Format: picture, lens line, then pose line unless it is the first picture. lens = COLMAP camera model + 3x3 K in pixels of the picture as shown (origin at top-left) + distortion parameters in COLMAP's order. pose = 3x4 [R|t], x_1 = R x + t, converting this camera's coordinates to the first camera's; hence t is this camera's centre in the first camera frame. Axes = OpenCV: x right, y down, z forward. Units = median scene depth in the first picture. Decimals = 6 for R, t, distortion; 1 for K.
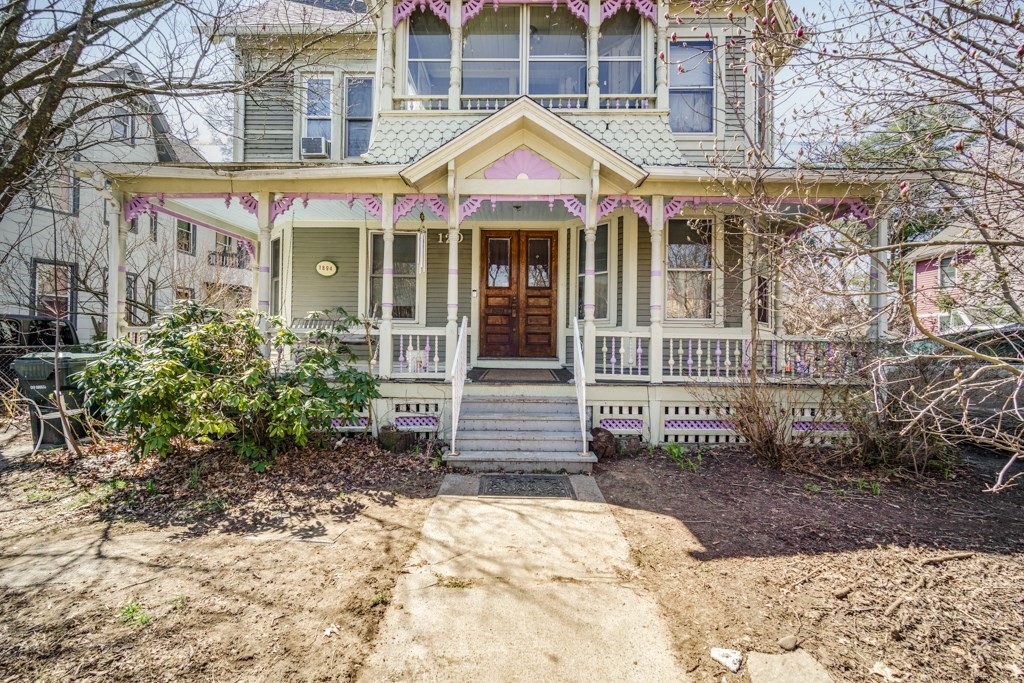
lens RADIAL K [[446.3, 0, 510.5], [0, 446.3, 341.9], [0, 0, 1]] dist [0.003227, -0.001480]
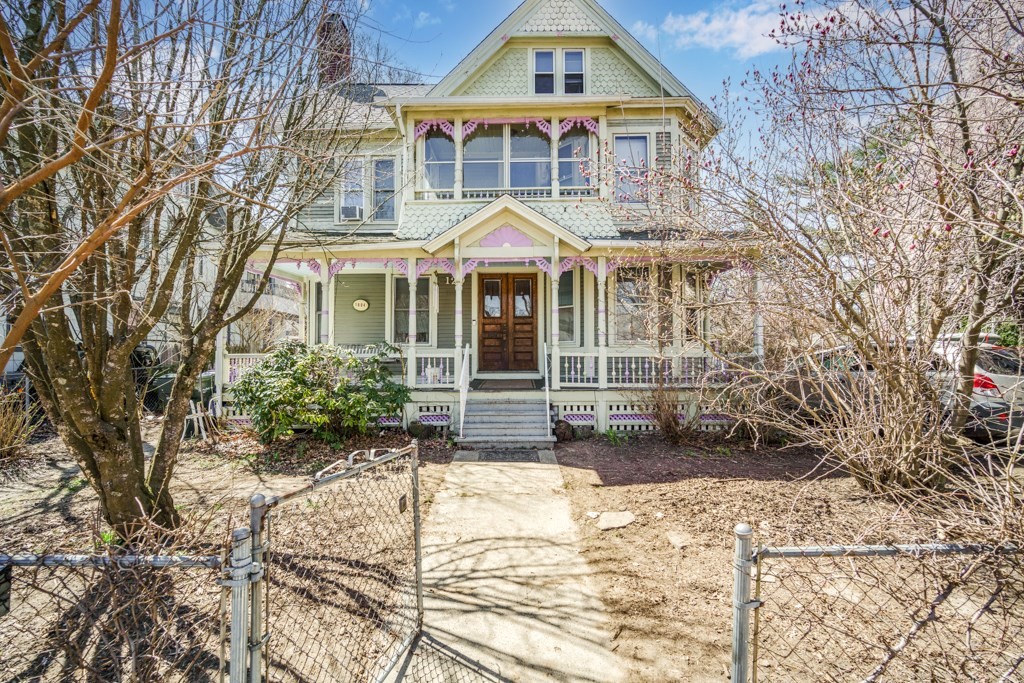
lens RADIAL K [[446.3, 0, 510.4], [0, 446.3, 341.3], [0, 0, 1]] dist [0.003227, -0.001480]
pose [[0.999867, -0.016154, -0.002225, 0.037442], [0.016103, 0.999646, -0.021181, -0.032009], [0.002566, 0.021142, 0.999773, -0.417088]]
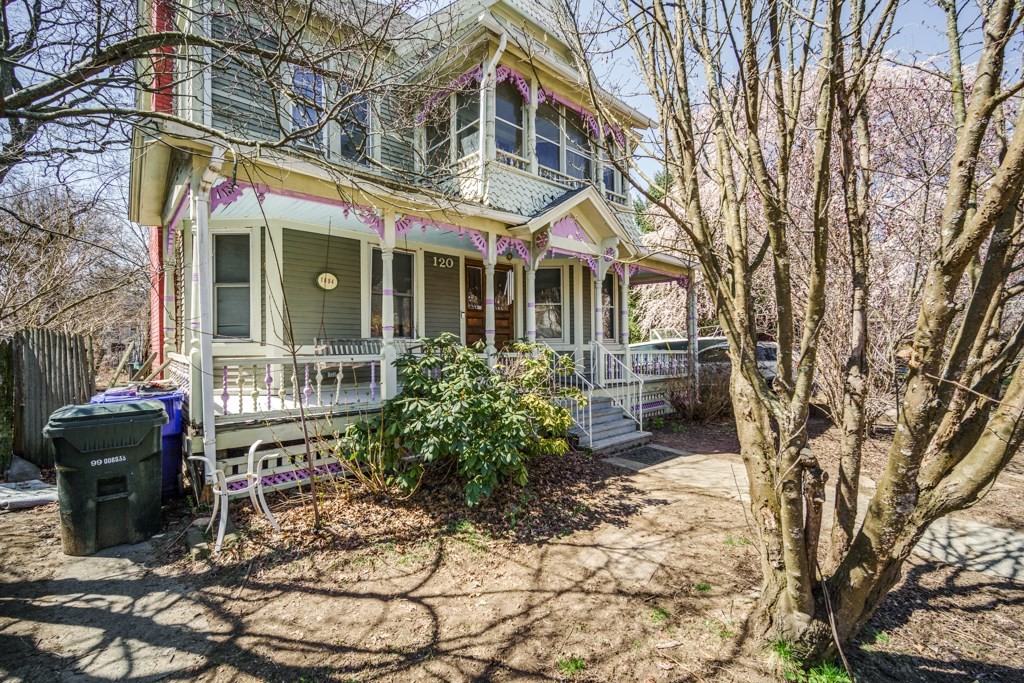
lens RADIAL K [[446.3, 0, 507.9], [0, 446.3, 340.4], [0, 0, 1]] dist [0.003227, -0.001480]
pose [[0.730100, -0.008351, 0.683289, -1.032854], [0.006504, 0.999965, 0.005272, -0.067148], [-0.683309, 0.000595, 0.730129, 0.149085]]
